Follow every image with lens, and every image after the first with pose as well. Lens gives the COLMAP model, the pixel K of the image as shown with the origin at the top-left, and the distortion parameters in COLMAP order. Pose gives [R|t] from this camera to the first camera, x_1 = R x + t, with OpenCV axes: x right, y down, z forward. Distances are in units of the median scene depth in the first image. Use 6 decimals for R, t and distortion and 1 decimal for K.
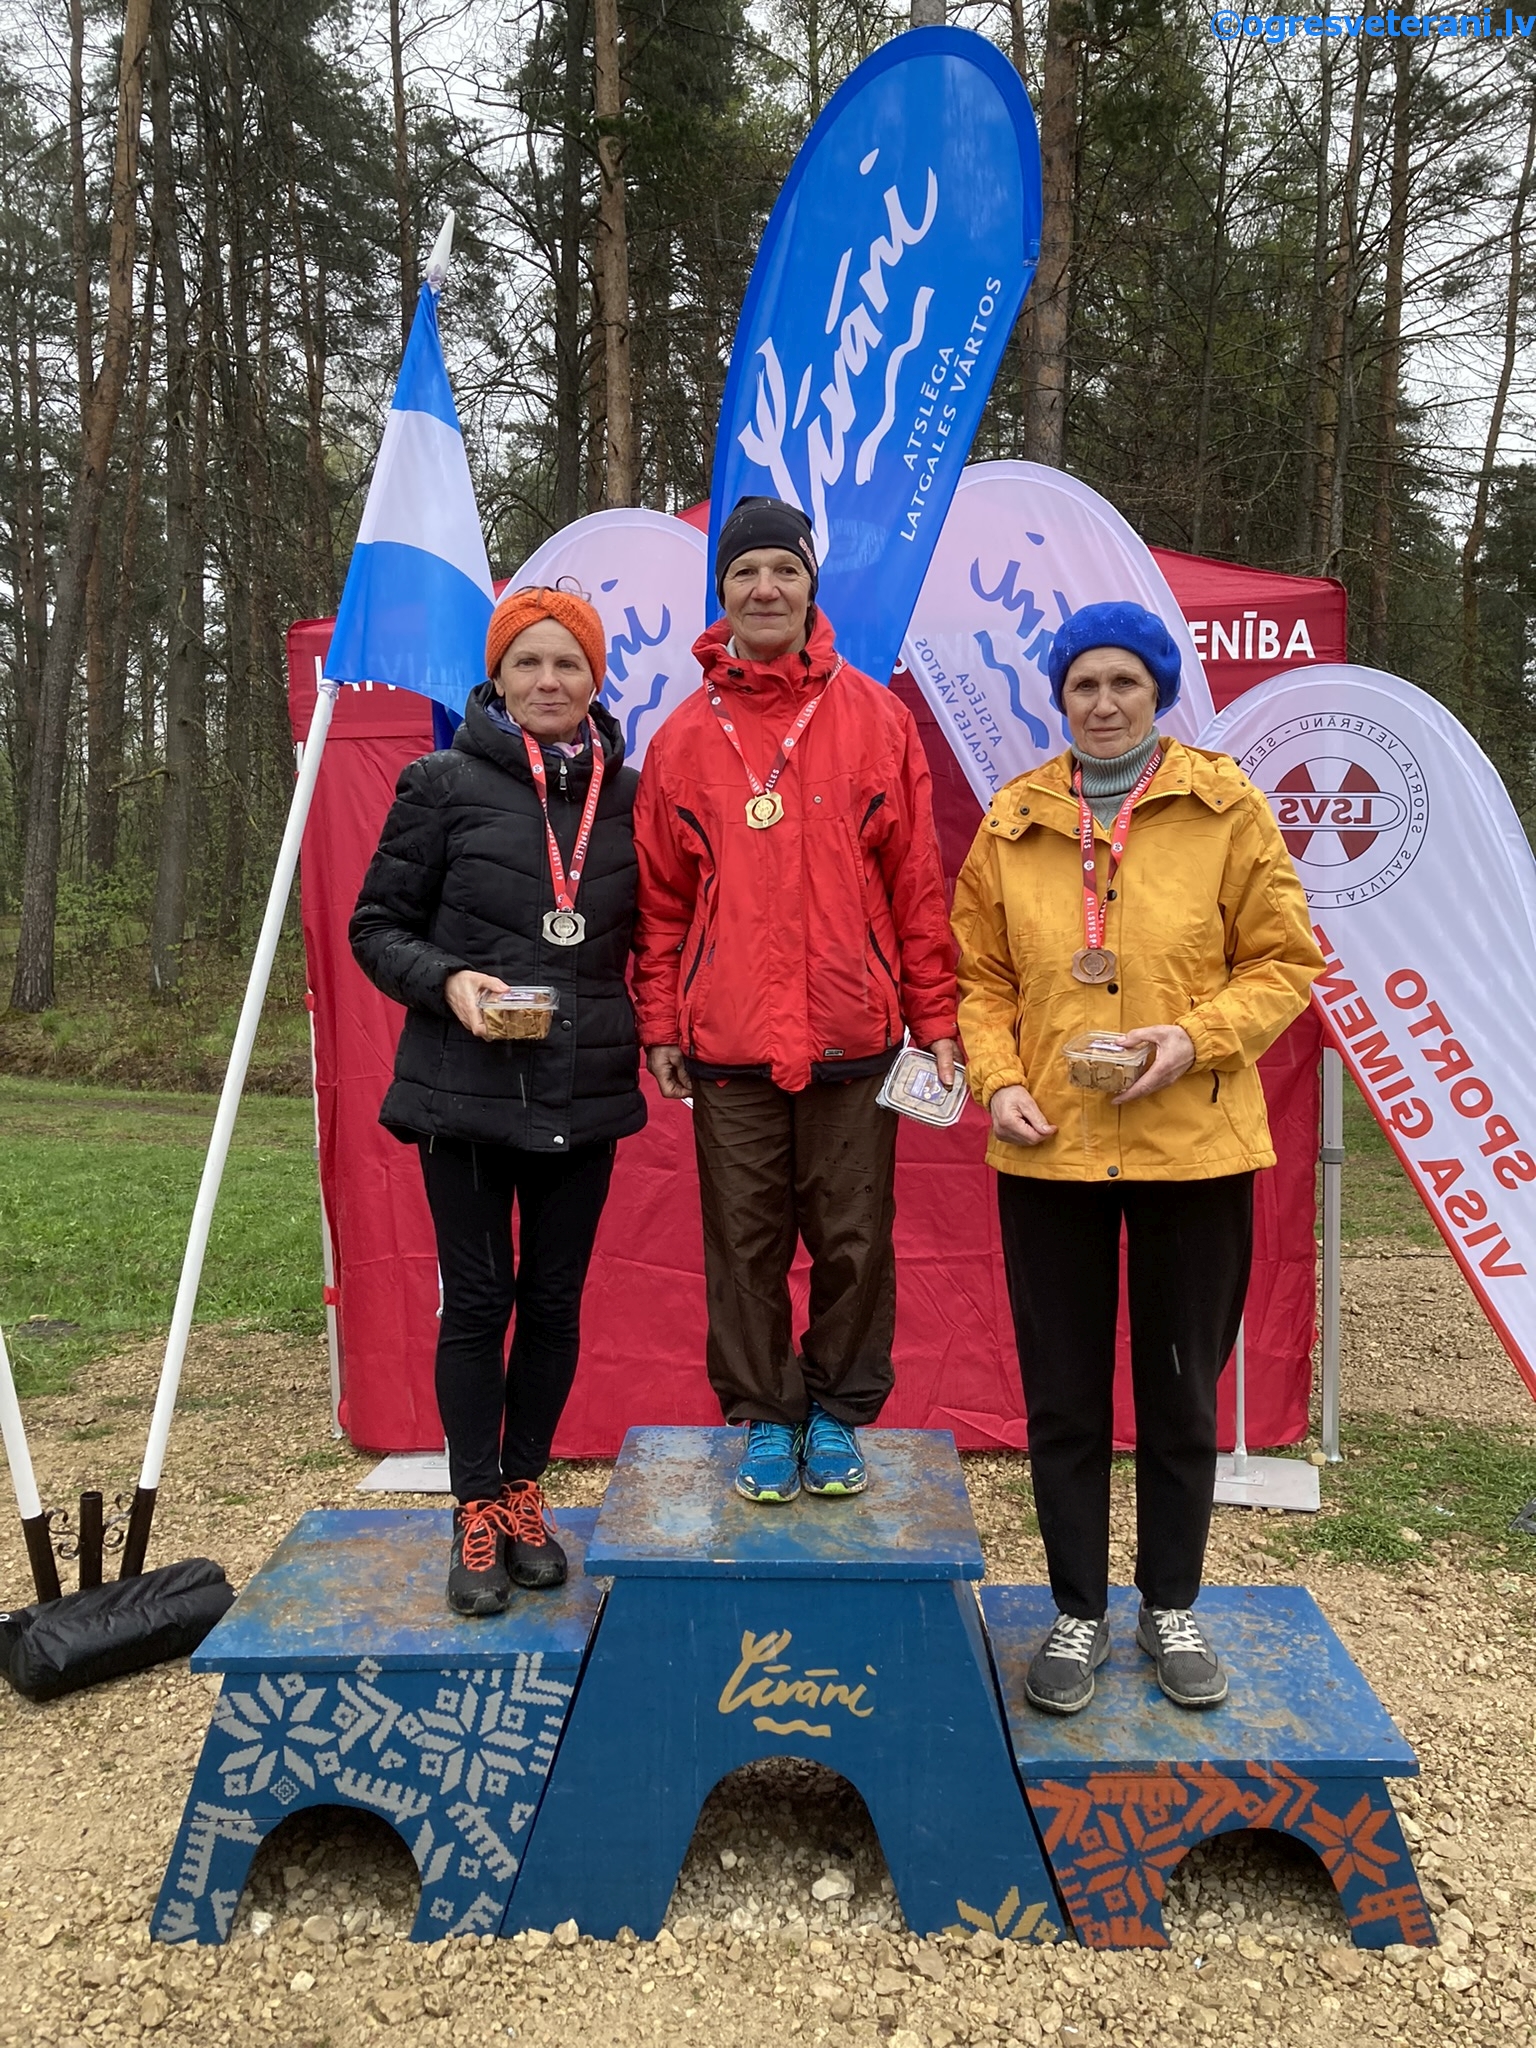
lens RADIAL K [[1673.5, 0, 794.5], [0, 1673.5, 1015.4], [0, 0, 1]] dist [0.009617, 0.021317]
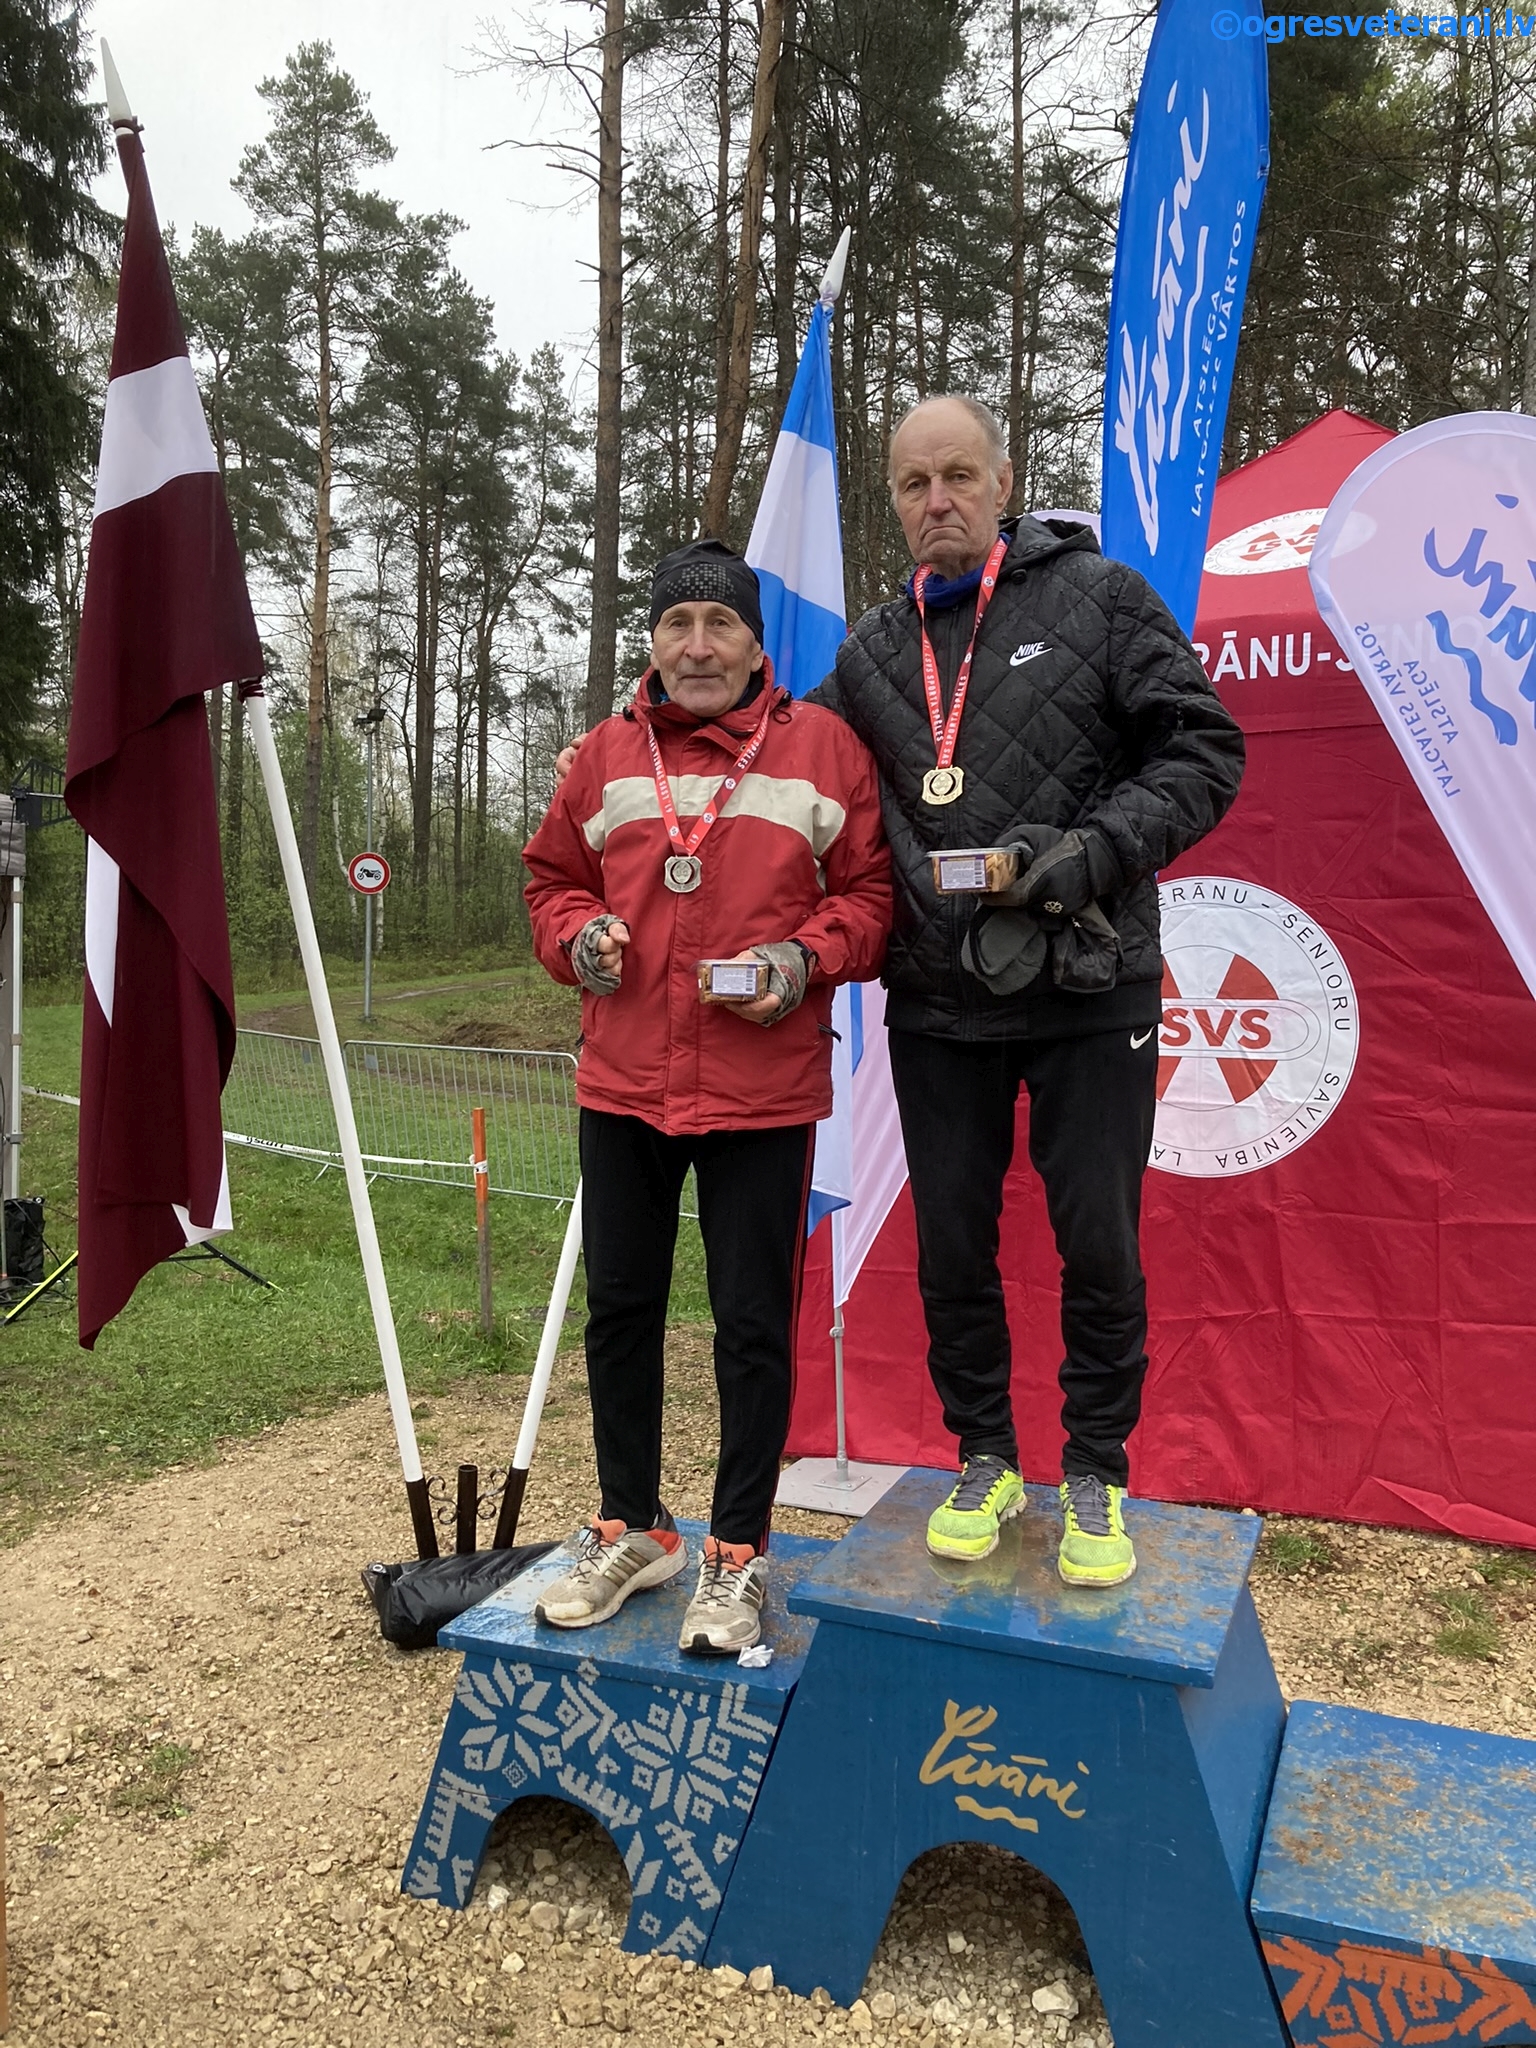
lens RADIAL K [[1673.5, 0, 771.3], [0, 1673.5, 1047.3], [0, 0, 1]] dist [0.009617, 0.021317]
pose [[0.931143, 0.034308, -0.363036, 0.199941], [-0.034781, 0.999381, 0.005235, 0.006356], [0.362991, 0.007753, 0.931760, 0.098649]]
